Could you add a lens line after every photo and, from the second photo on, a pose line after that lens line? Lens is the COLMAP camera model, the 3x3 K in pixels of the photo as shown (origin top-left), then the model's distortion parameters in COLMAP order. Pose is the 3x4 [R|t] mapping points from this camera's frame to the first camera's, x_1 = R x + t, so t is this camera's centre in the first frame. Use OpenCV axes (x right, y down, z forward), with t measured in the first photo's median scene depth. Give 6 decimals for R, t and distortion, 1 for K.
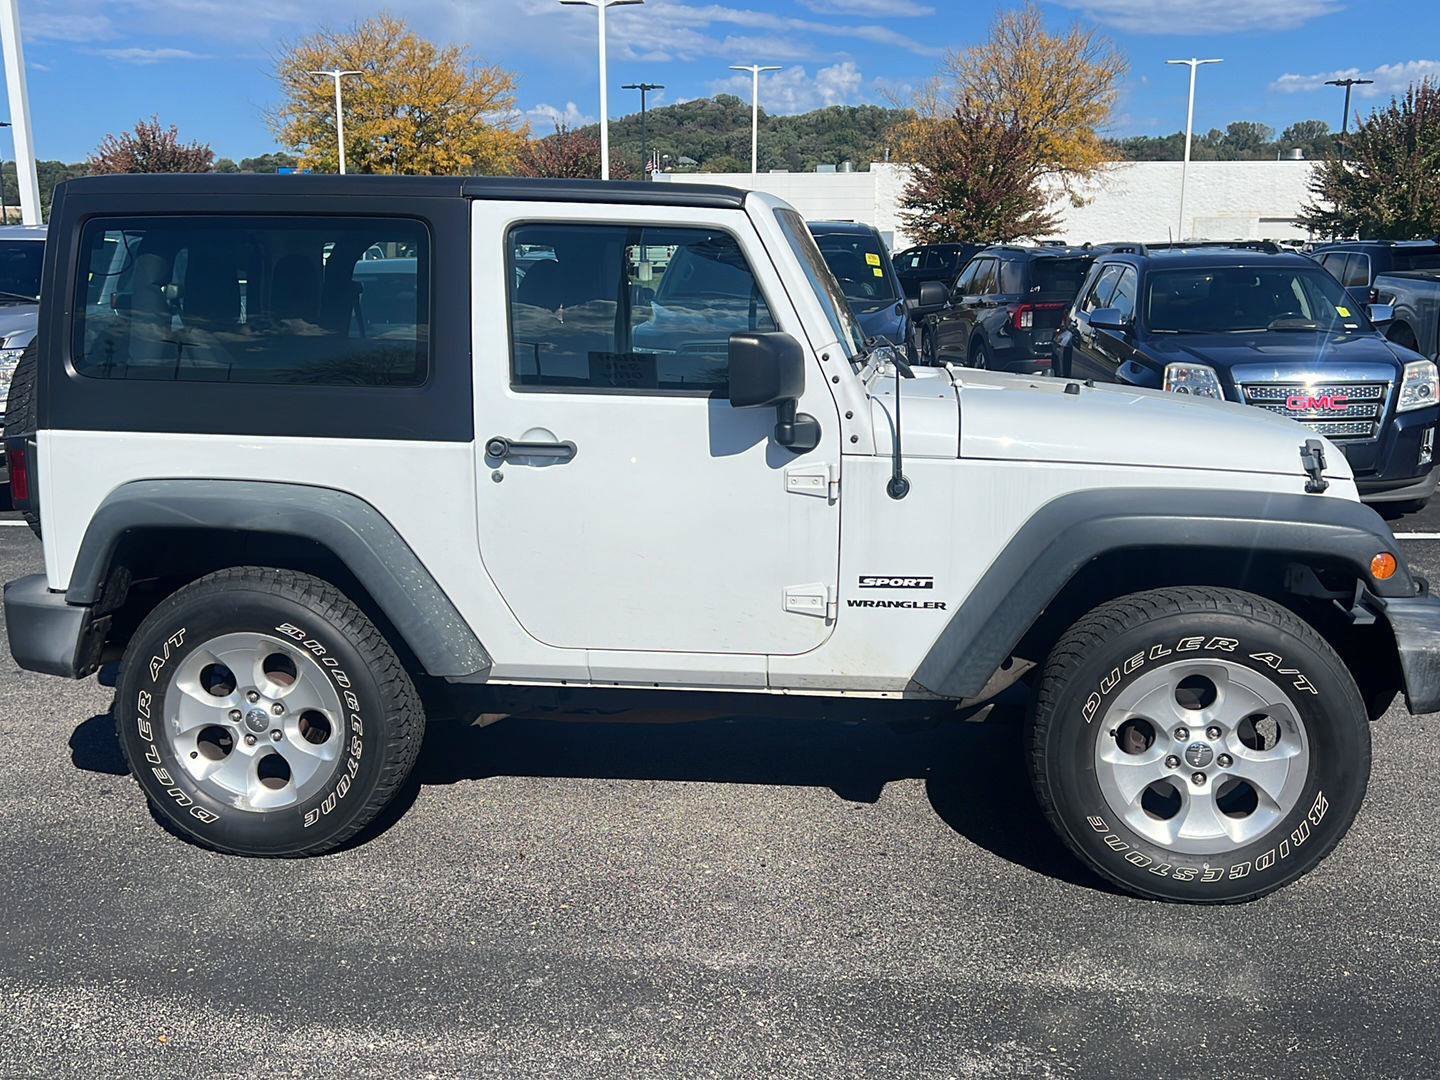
lens RADIAL K [[1390.7, 0, 725.3], [0, 1390.7, 545.3], [0, 0, 1]] dist [0.033340, 0.000000]
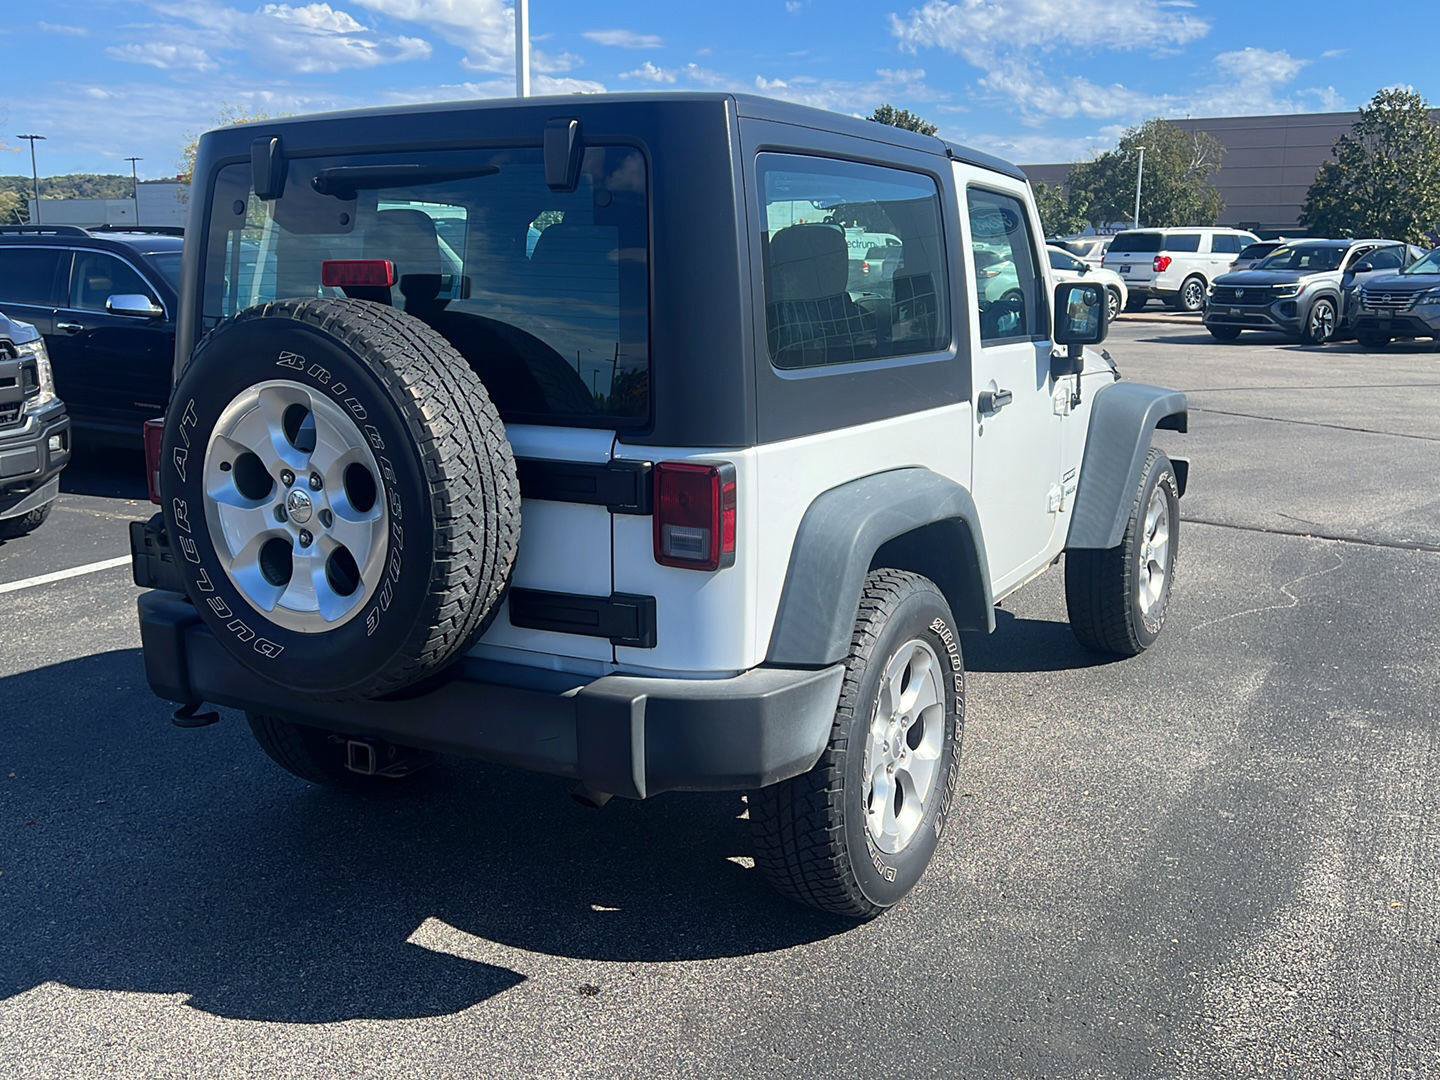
lens RADIAL K [[1390.7, 0, 717.0], [0, 1390.7, 534.5], [0, 0, 1]] dist [0.033340, 0.000000]
pose [[0.387286, -0.178819, 0.904452, -1.187599], [0.184007, 0.976265, 0.114226, -0.127770], [-0.903411, 0.122187, 0.410998, 0.754547]]
